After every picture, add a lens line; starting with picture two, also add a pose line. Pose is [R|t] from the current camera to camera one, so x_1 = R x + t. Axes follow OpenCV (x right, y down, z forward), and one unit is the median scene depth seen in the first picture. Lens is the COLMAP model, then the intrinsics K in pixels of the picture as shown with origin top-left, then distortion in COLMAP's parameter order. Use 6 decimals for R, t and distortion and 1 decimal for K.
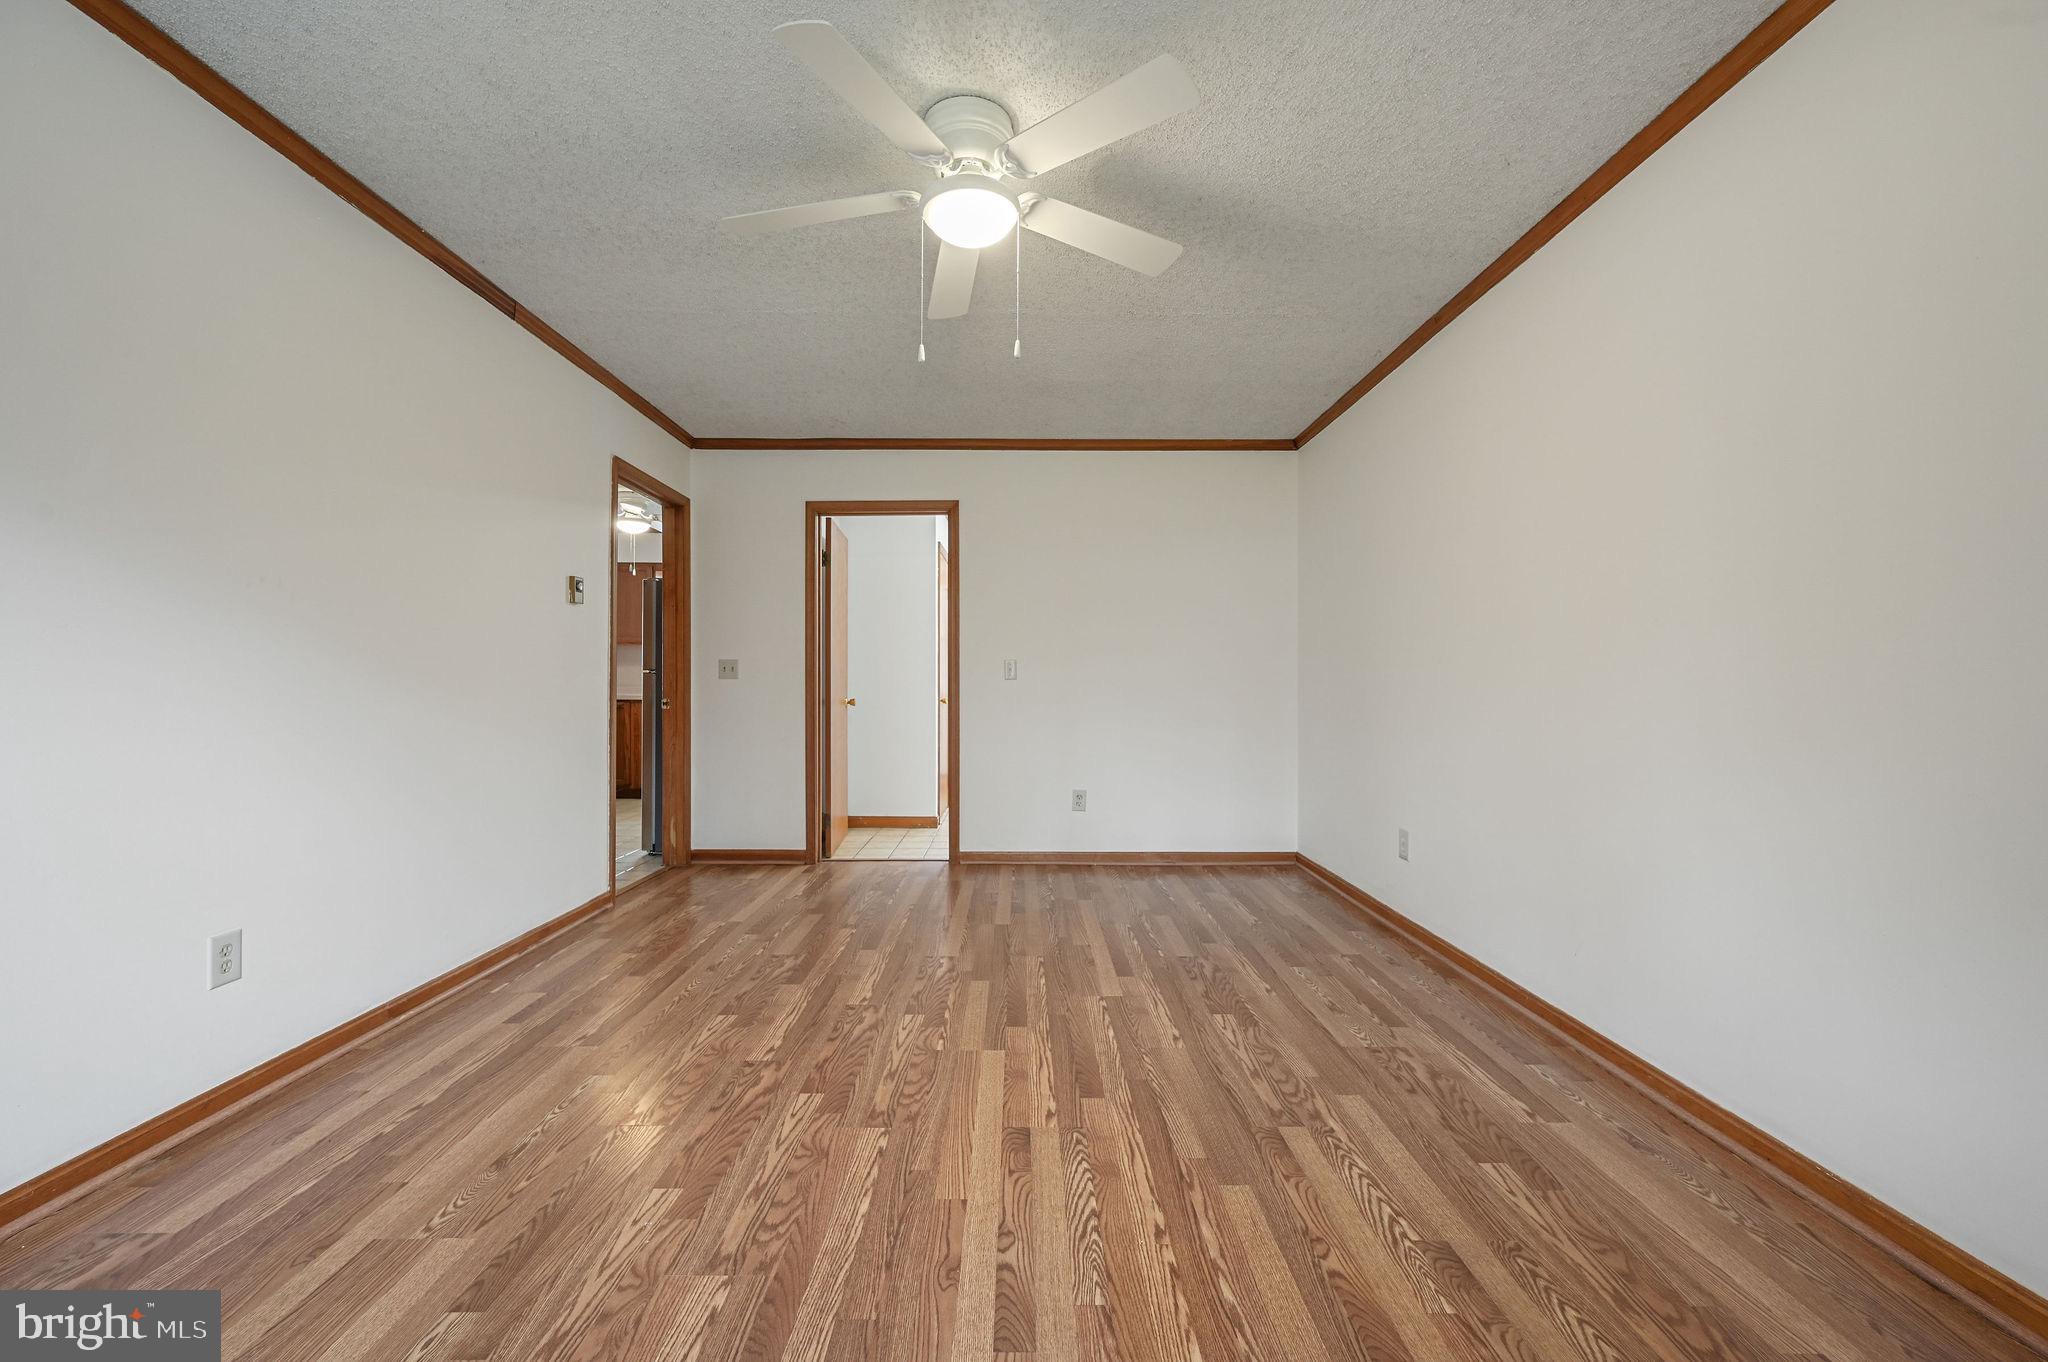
lens RADIAL K [[801.8, 0, 1014.9], [0, 801.8, 689.5], [0, 0, 1]] dist [0.000162, -0.000471]
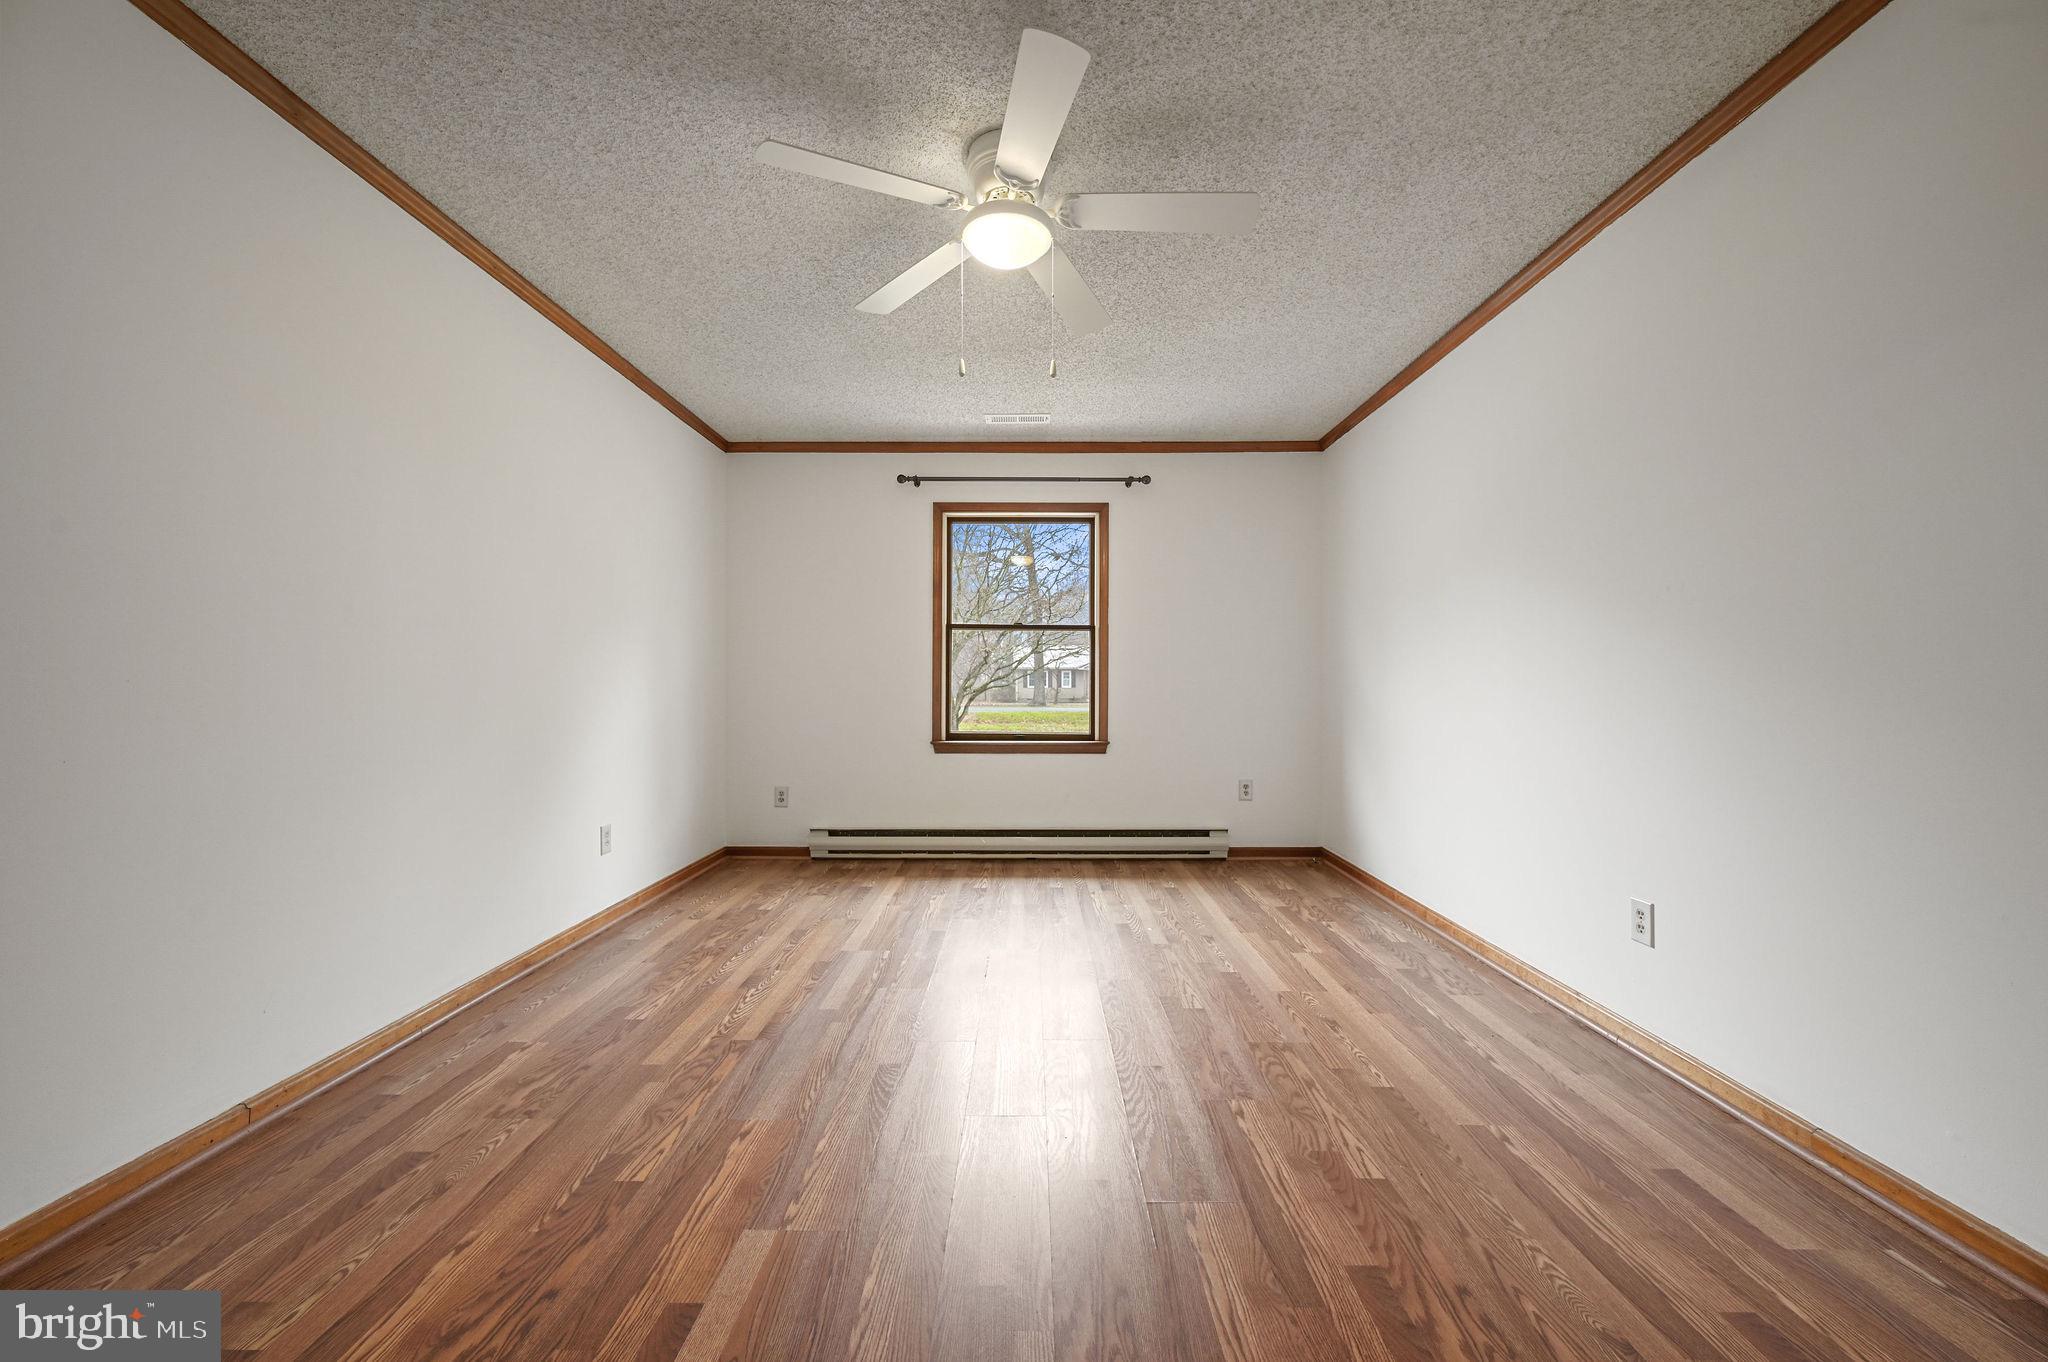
lens RADIAL K [[801.8, 0, 1013.5], [0, 801.8, 683.1], [0, 0, 1]] dist [0.000162, -0.000471]
pose [[-0.999896, -0.003205, 0.014084, -0.083387], [-0.003157, 0.999989, 0.003443, -0.010696], [-0.014095, 0.003399, -0.999895, 2.080515]]
